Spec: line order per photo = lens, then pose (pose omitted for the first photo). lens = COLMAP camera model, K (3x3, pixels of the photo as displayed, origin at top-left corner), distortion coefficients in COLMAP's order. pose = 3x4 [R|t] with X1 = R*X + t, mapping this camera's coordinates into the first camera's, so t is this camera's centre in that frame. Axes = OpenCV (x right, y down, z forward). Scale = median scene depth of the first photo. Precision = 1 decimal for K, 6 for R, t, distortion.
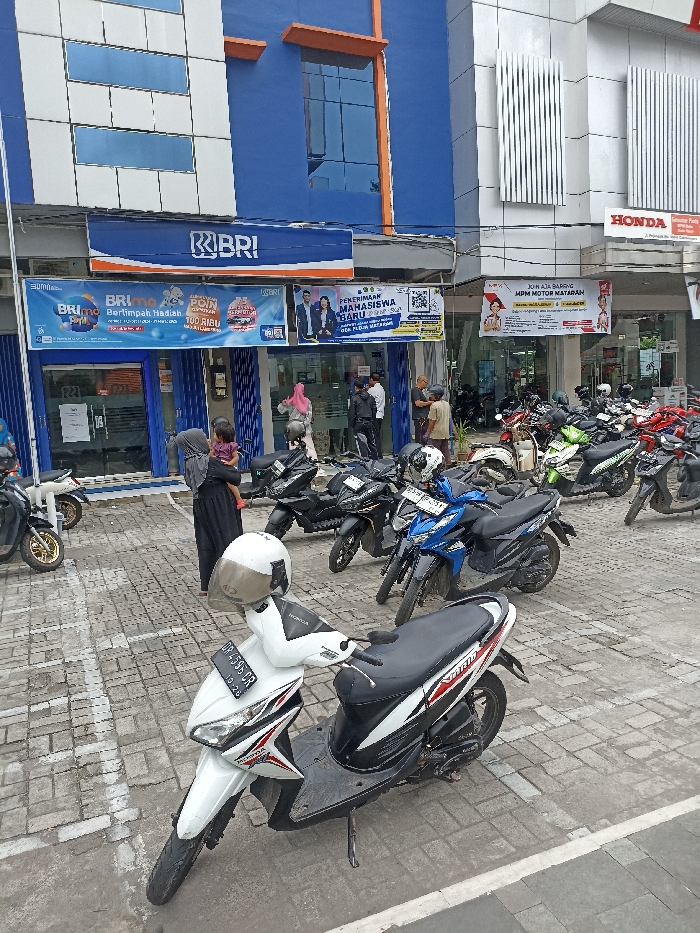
lens RADIAL K [[689.5, 0, 350.0], [0, 689.5, 466.5], [0, 0, 1]] dist [0.066221, -0.072702]
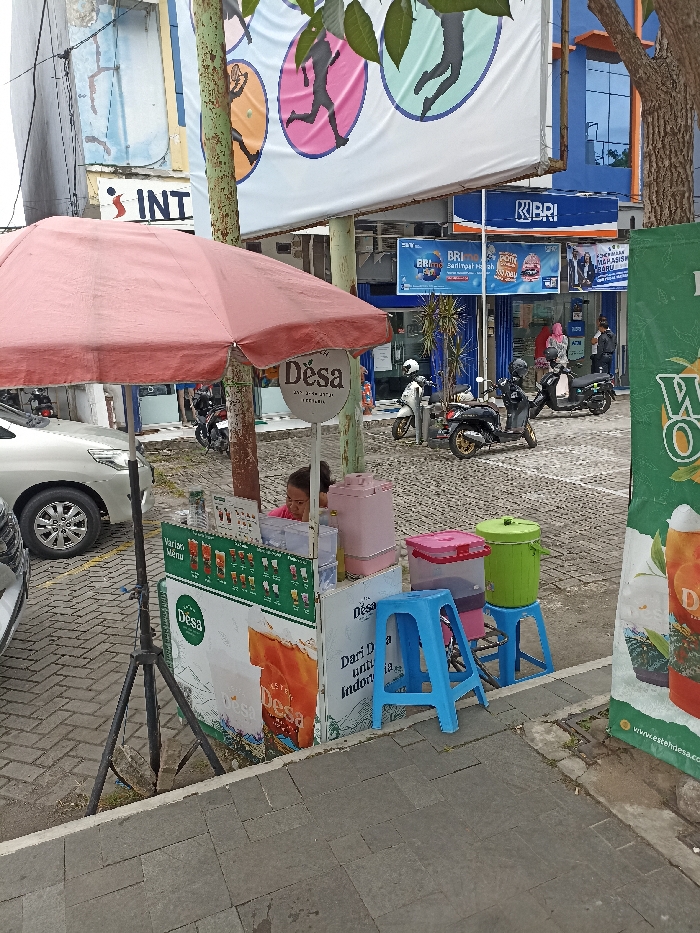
lens RADIAL K [[689.5, 0, 350.0], [0, 689.5, 466.5], [0, 0, 1]] dist [0.066221, -0.072702]
pose [[0.998761, -0.003715, 0.049634, -0.572874], [0.000526, 0.997944, 0.064097, 0.060937], [-0.049770, -0.063991, 0.996709, -0.267193]]
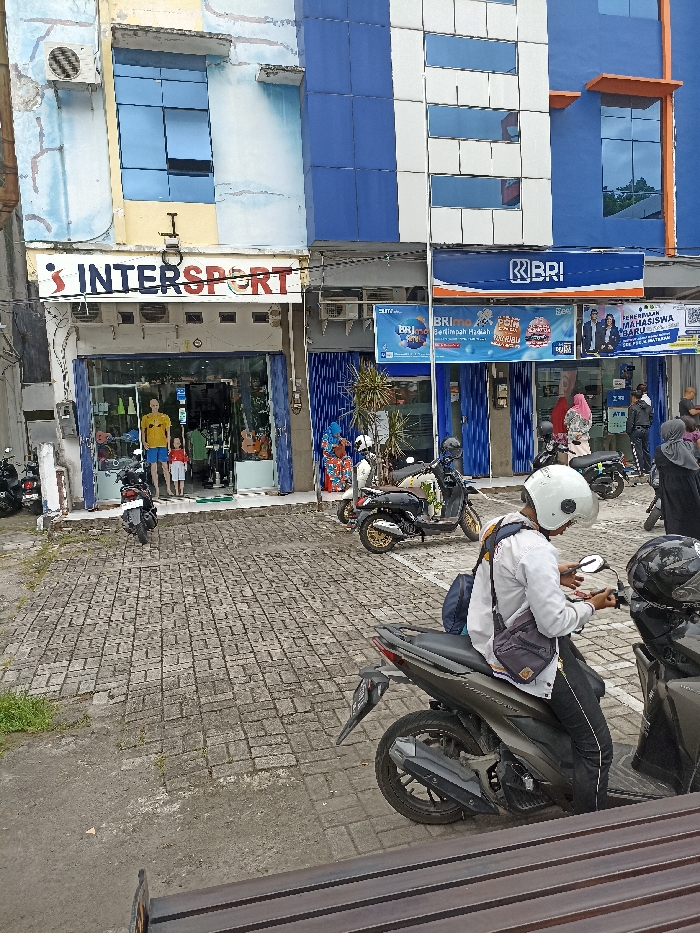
lens RADIAL K [[689.5, 0, 350.0], [0, 689.5, 466.5], [0, 0, 1]] dist [0.066221, -0.072702]
pose [[0.989793, 0.017077, -0.141487, -0.310375], [-0.020769, 0.999480, -0.024657, 0.032698], [0.140992, 0.027344, 0.989633, -0.150408]]
